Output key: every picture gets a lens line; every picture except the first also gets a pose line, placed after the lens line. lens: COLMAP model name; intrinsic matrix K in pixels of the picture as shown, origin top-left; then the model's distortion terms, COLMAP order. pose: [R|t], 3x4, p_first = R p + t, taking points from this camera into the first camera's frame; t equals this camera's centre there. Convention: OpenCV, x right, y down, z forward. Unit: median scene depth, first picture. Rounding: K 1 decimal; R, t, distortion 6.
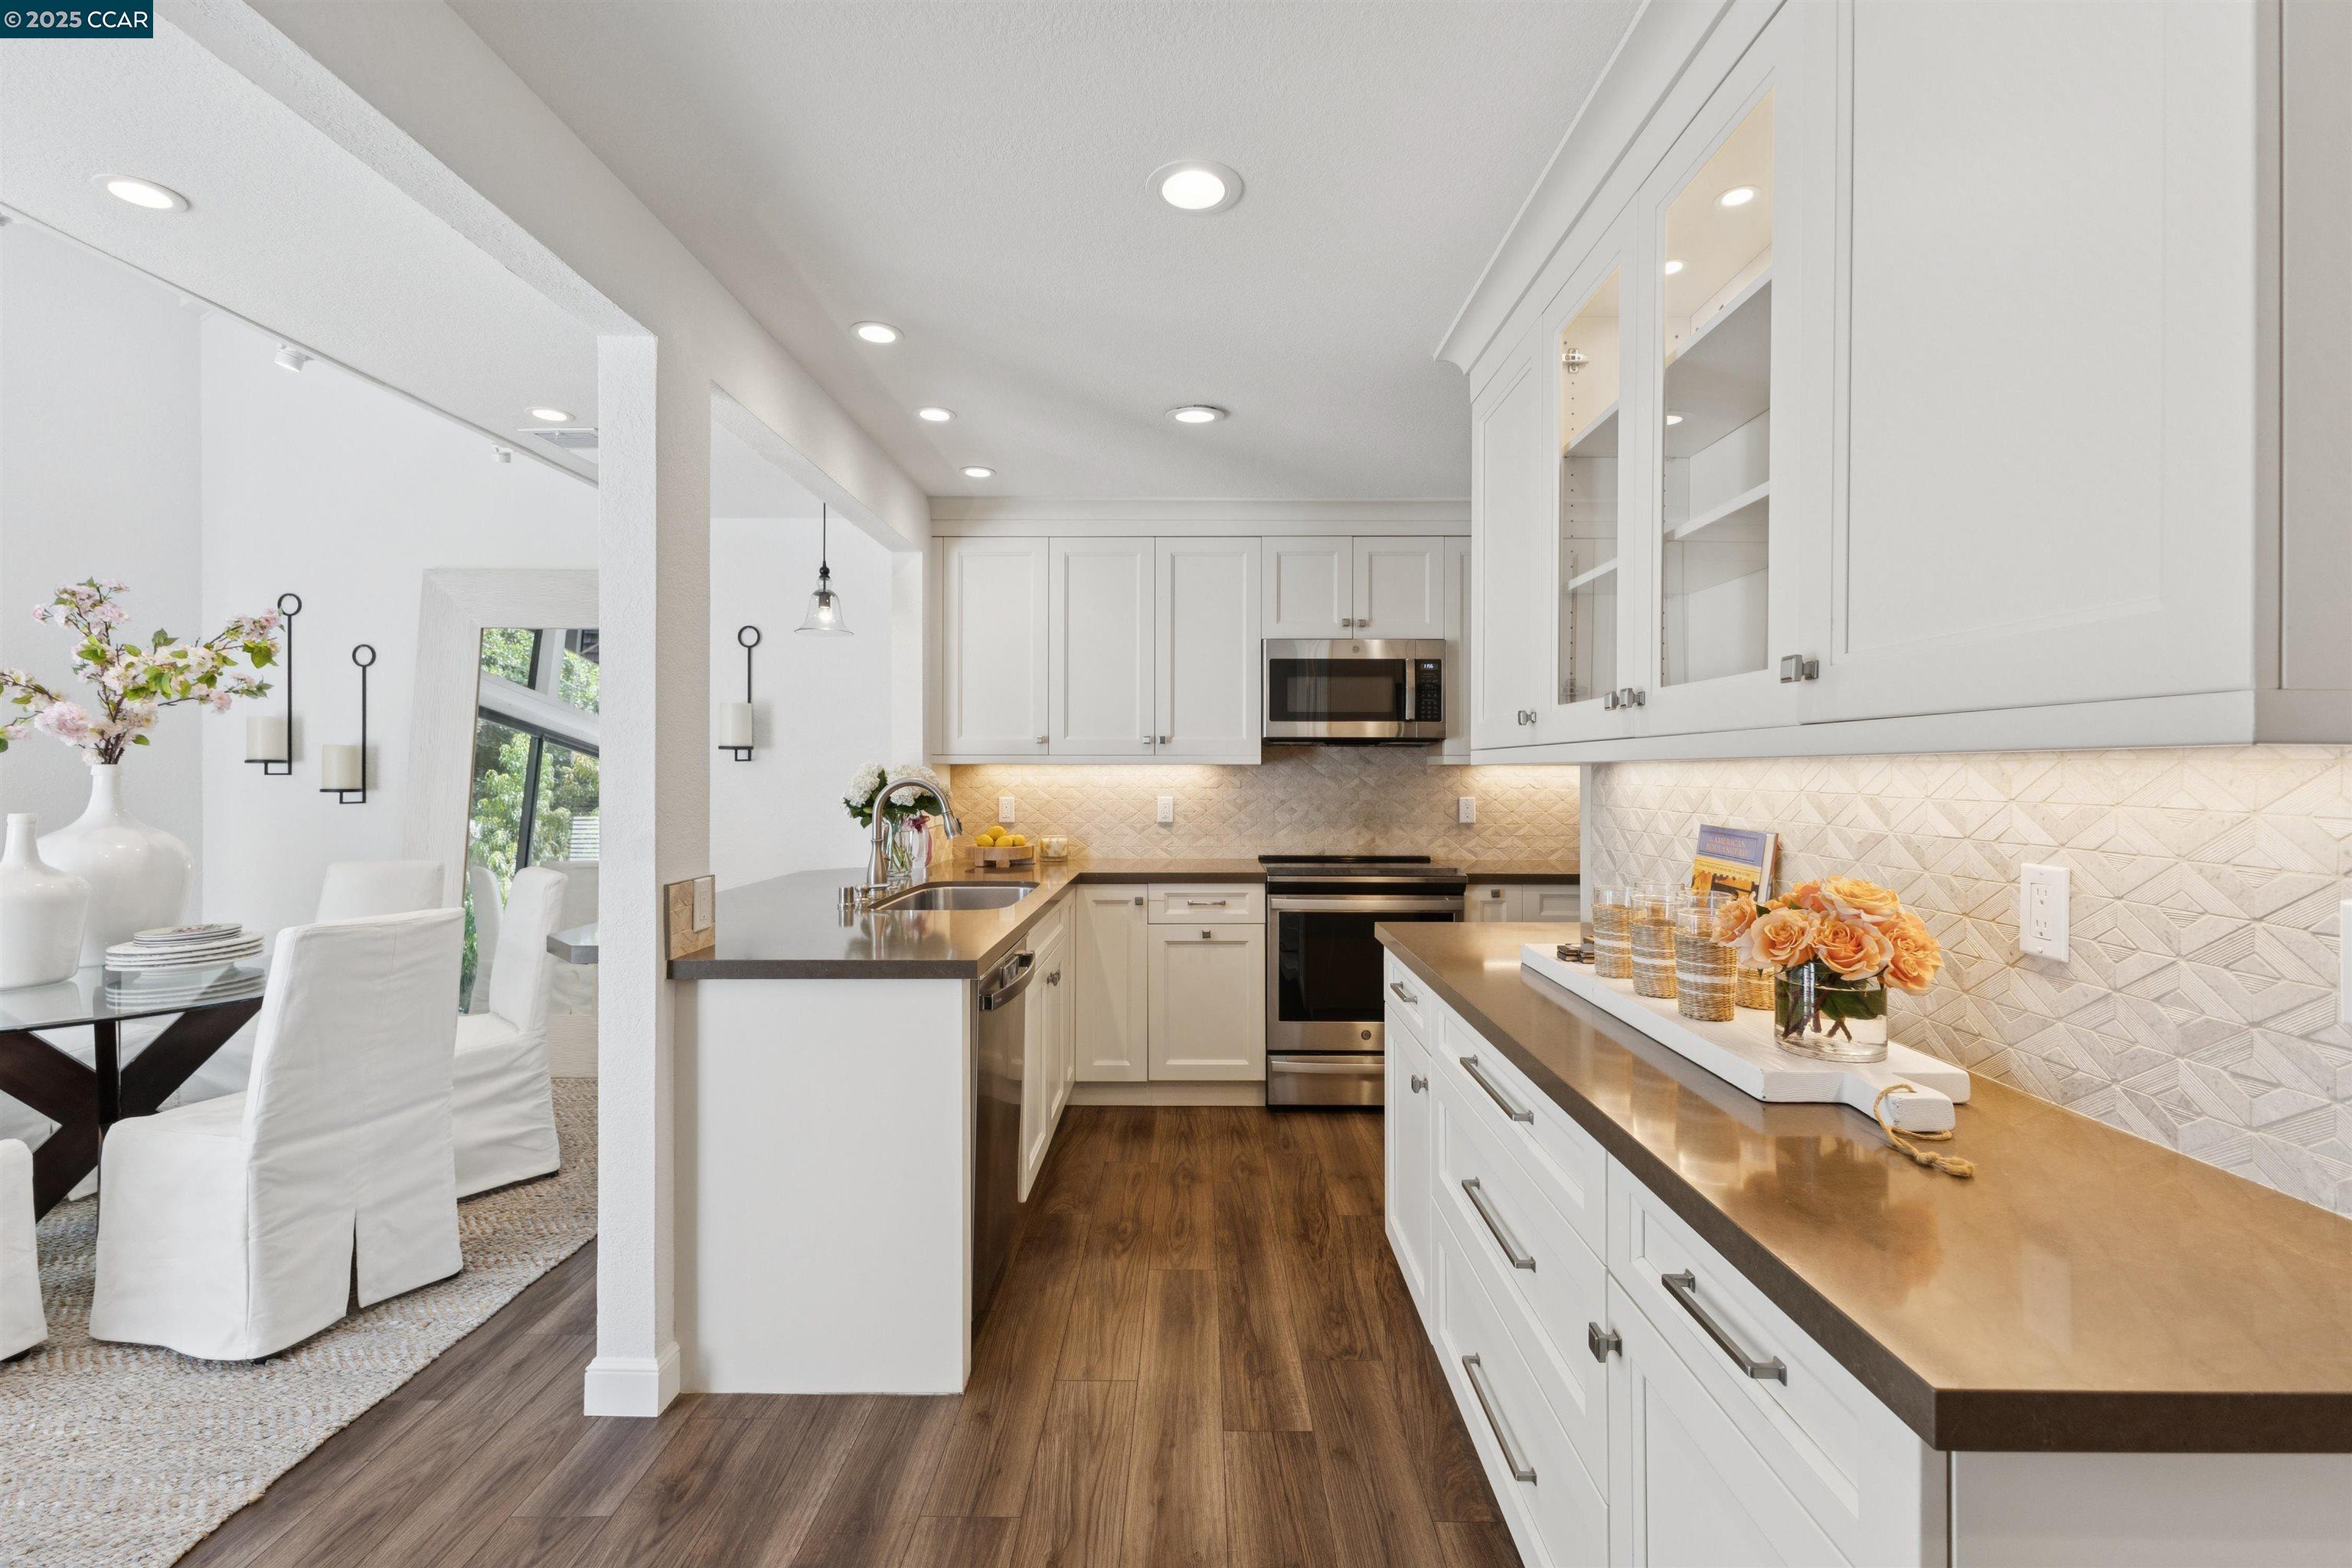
lens RADIAL K [[1022.4, 0, 1178.9], [0, 1022.4, 767.2], [0, 0, 1]] dist [0.022161, -0.005677]
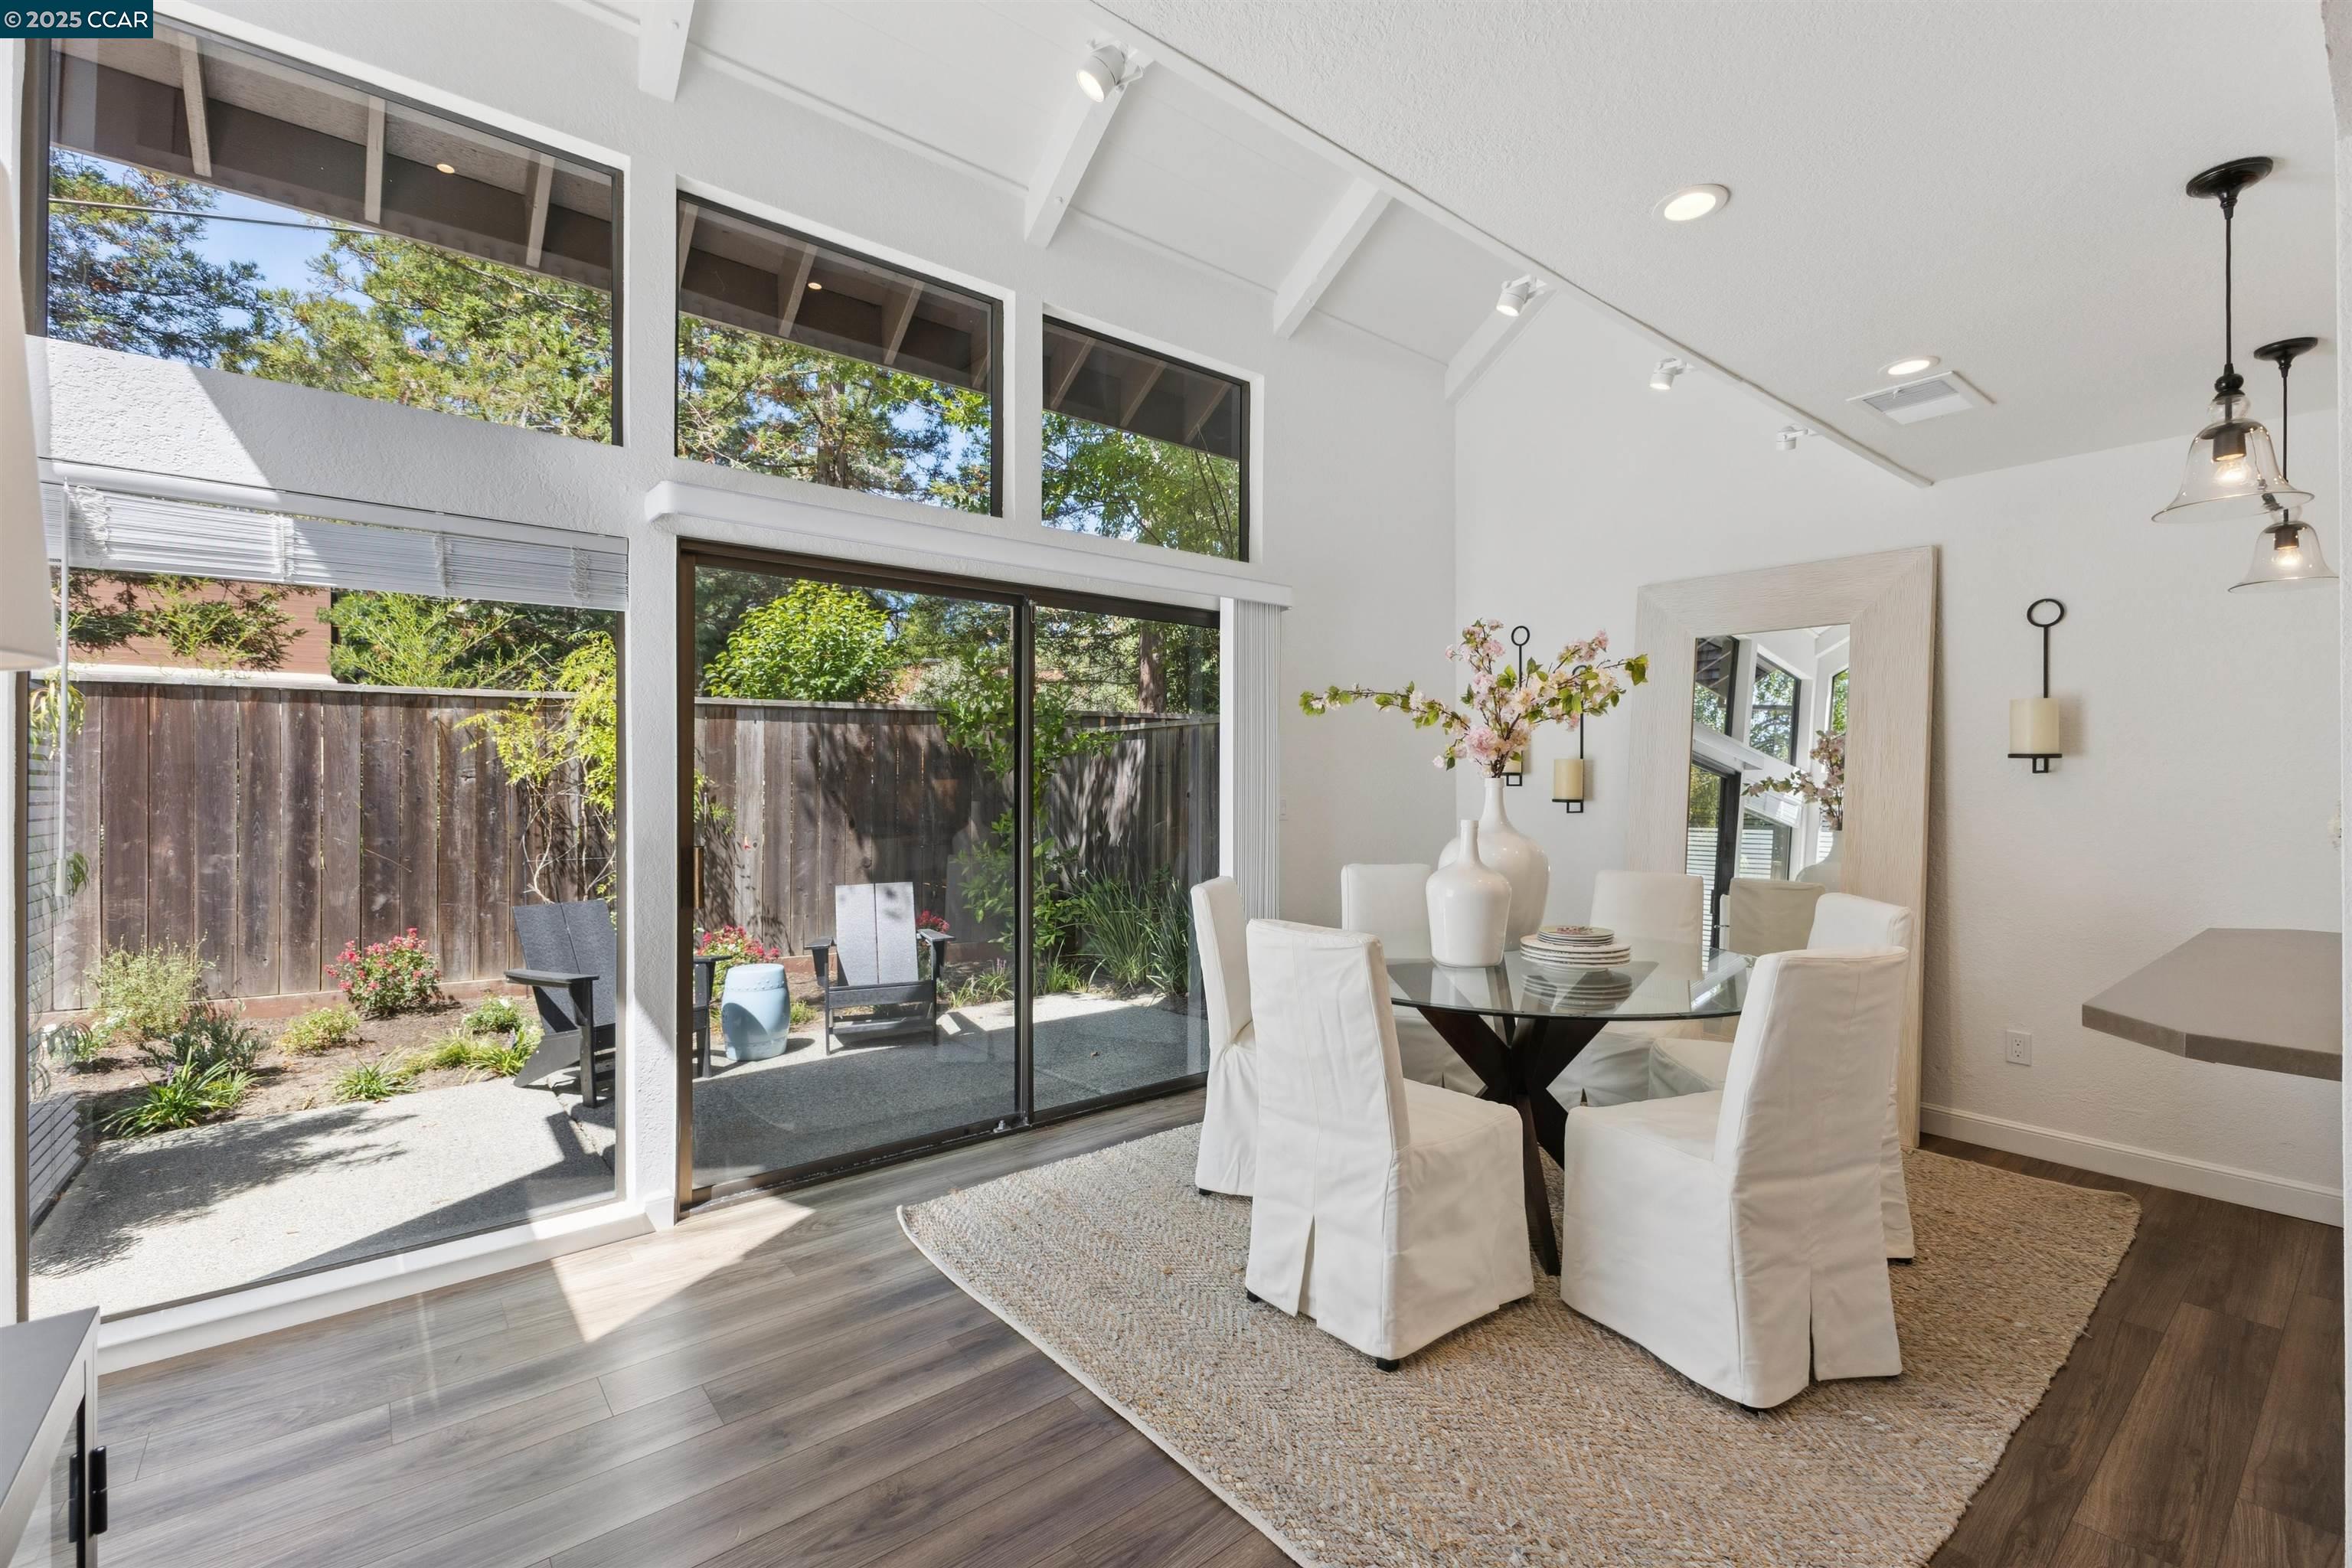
lens RADIAL K [[1022.4, 0, 1193.9], [0, 1022.4, 775.9], [0, 0, 1]] dist [0.022161, -0.005677]
pose [[0.655139, -0.000697, -0.755508, -0.392079], [-0.000728, 0.999999, -0.001554, -0.003475], [0.755508, 0.001568, 0.655138, -0.002038]]
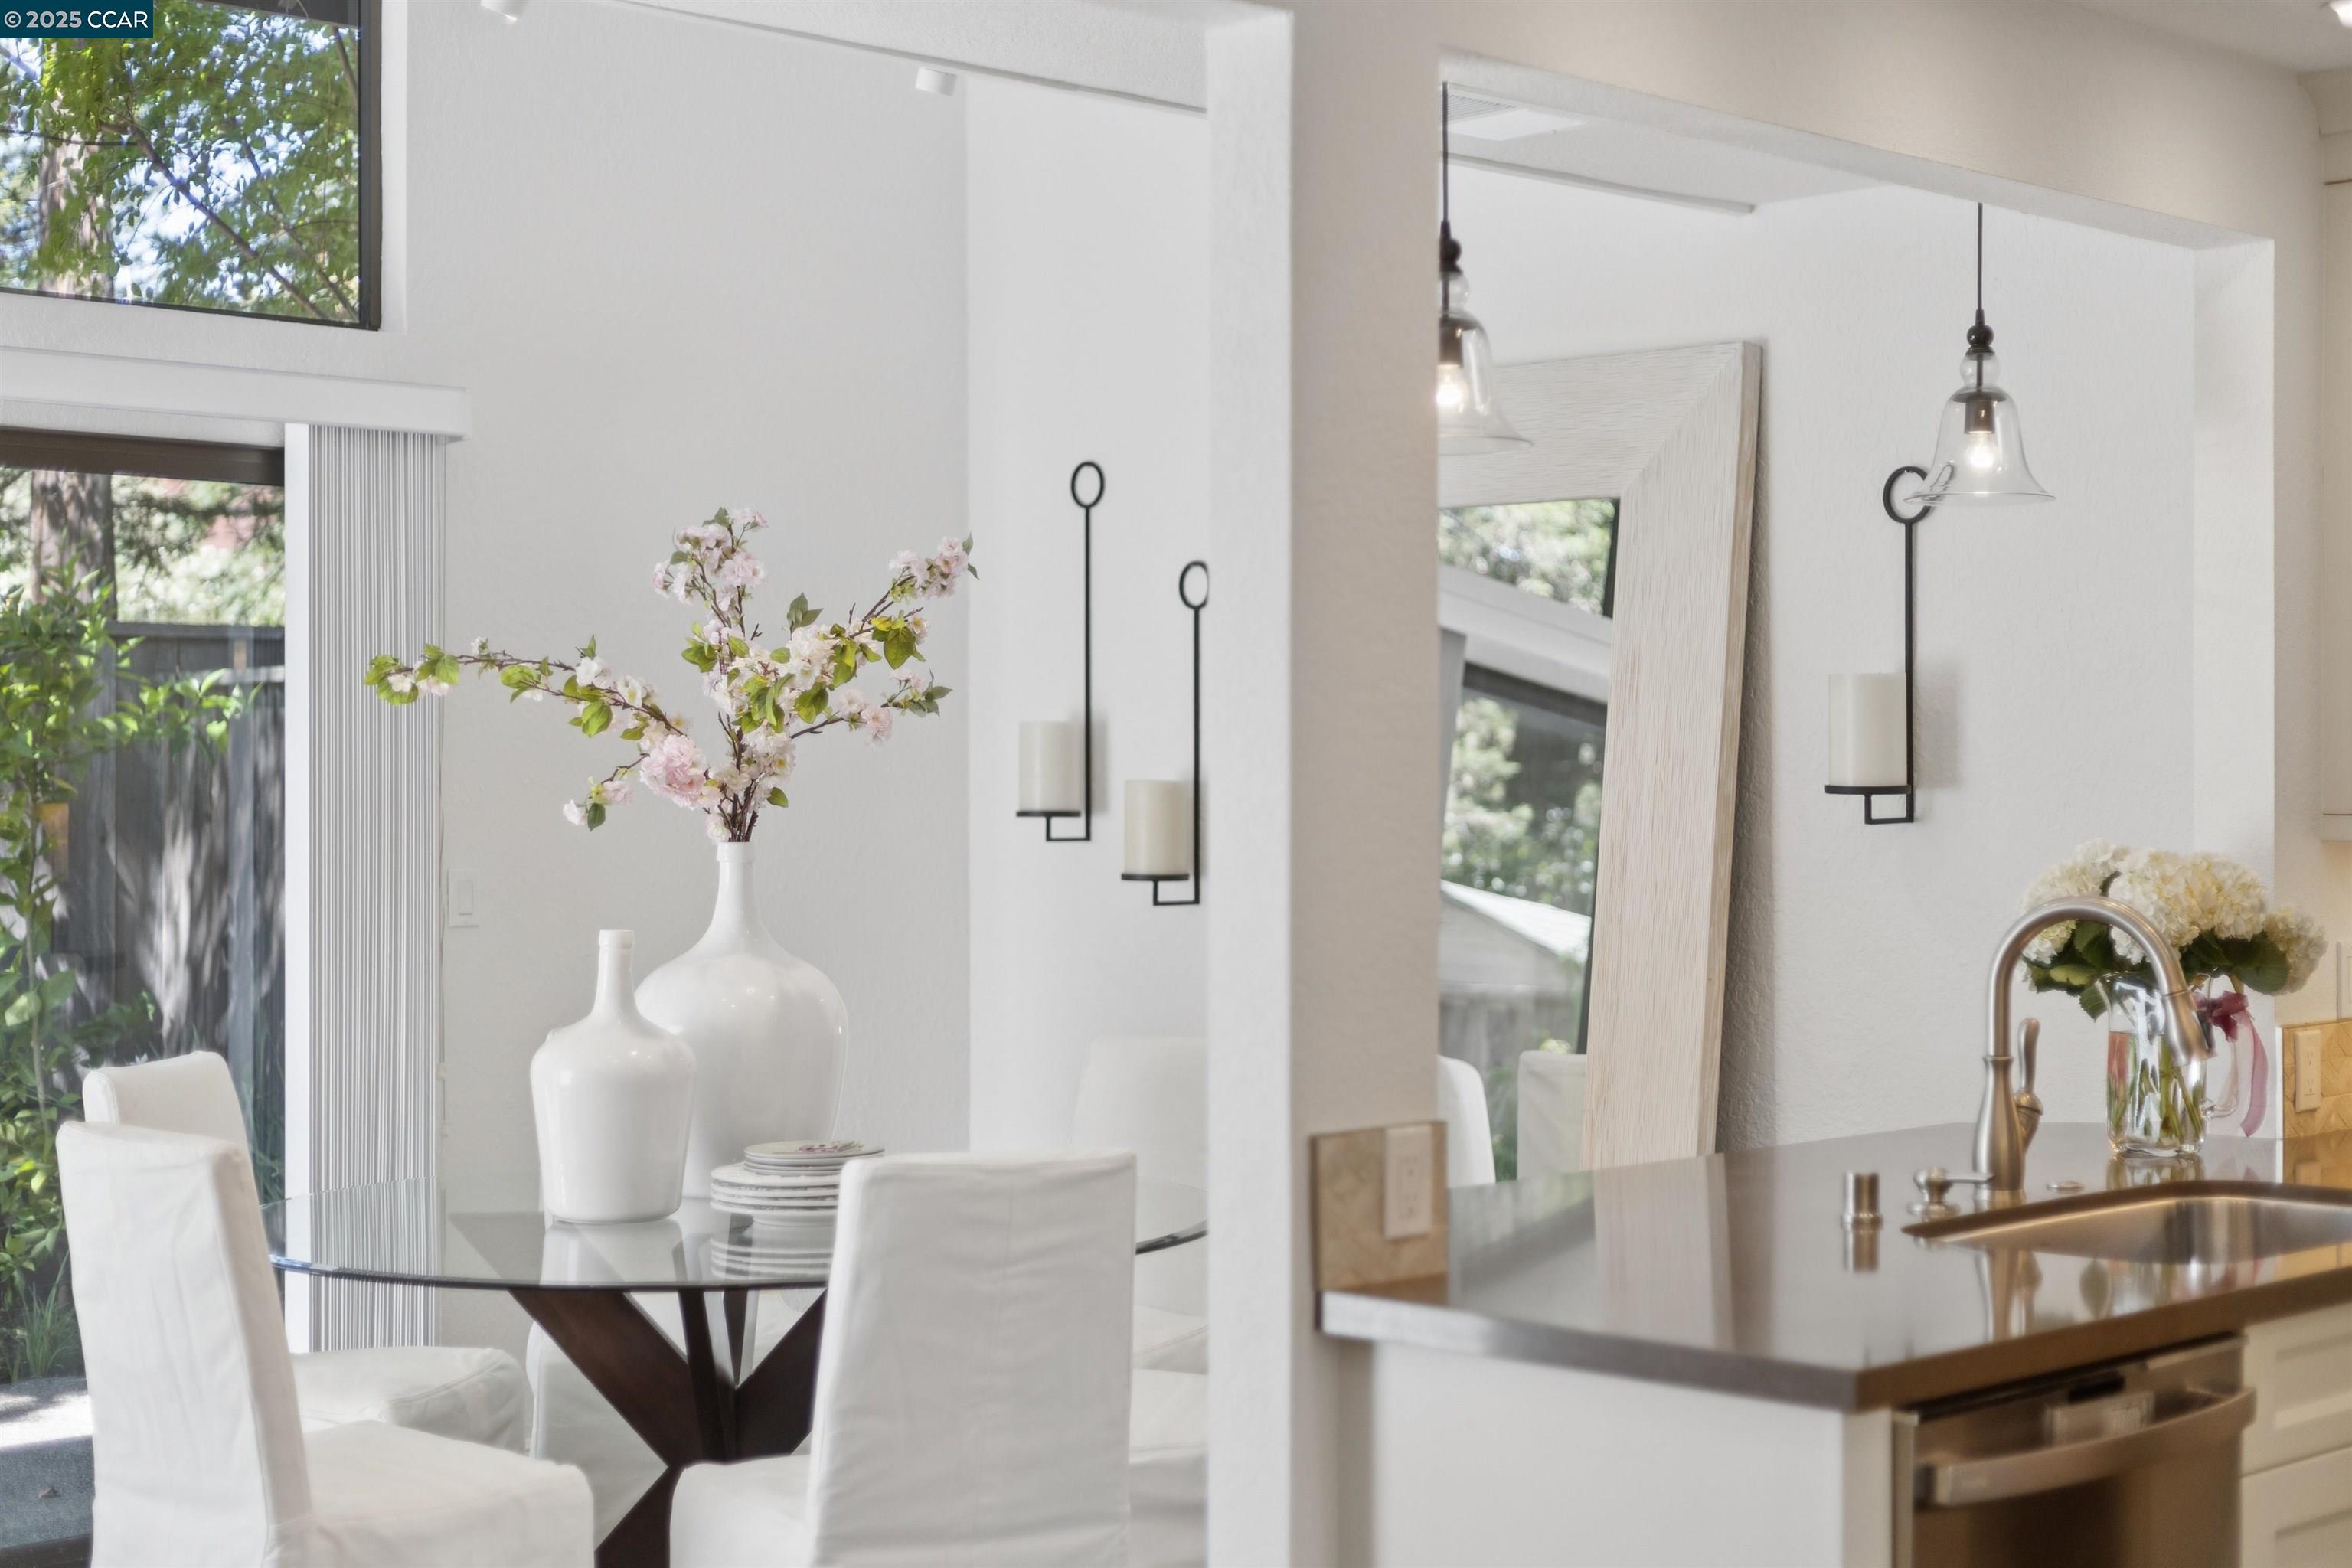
lens RADIAL K [[3391.9, 0, 1163.8], [0, 3391.9, 789.3], [0, 0, 1]] dist [0.006726, 0.000000]
pose [[0.710027, 0.003434, -0.704166, 0.425961], [0.002860, 0.999966, 0.007761, -0.045153], [0.704169, -0.007525, 0.709993, -0.137183]]
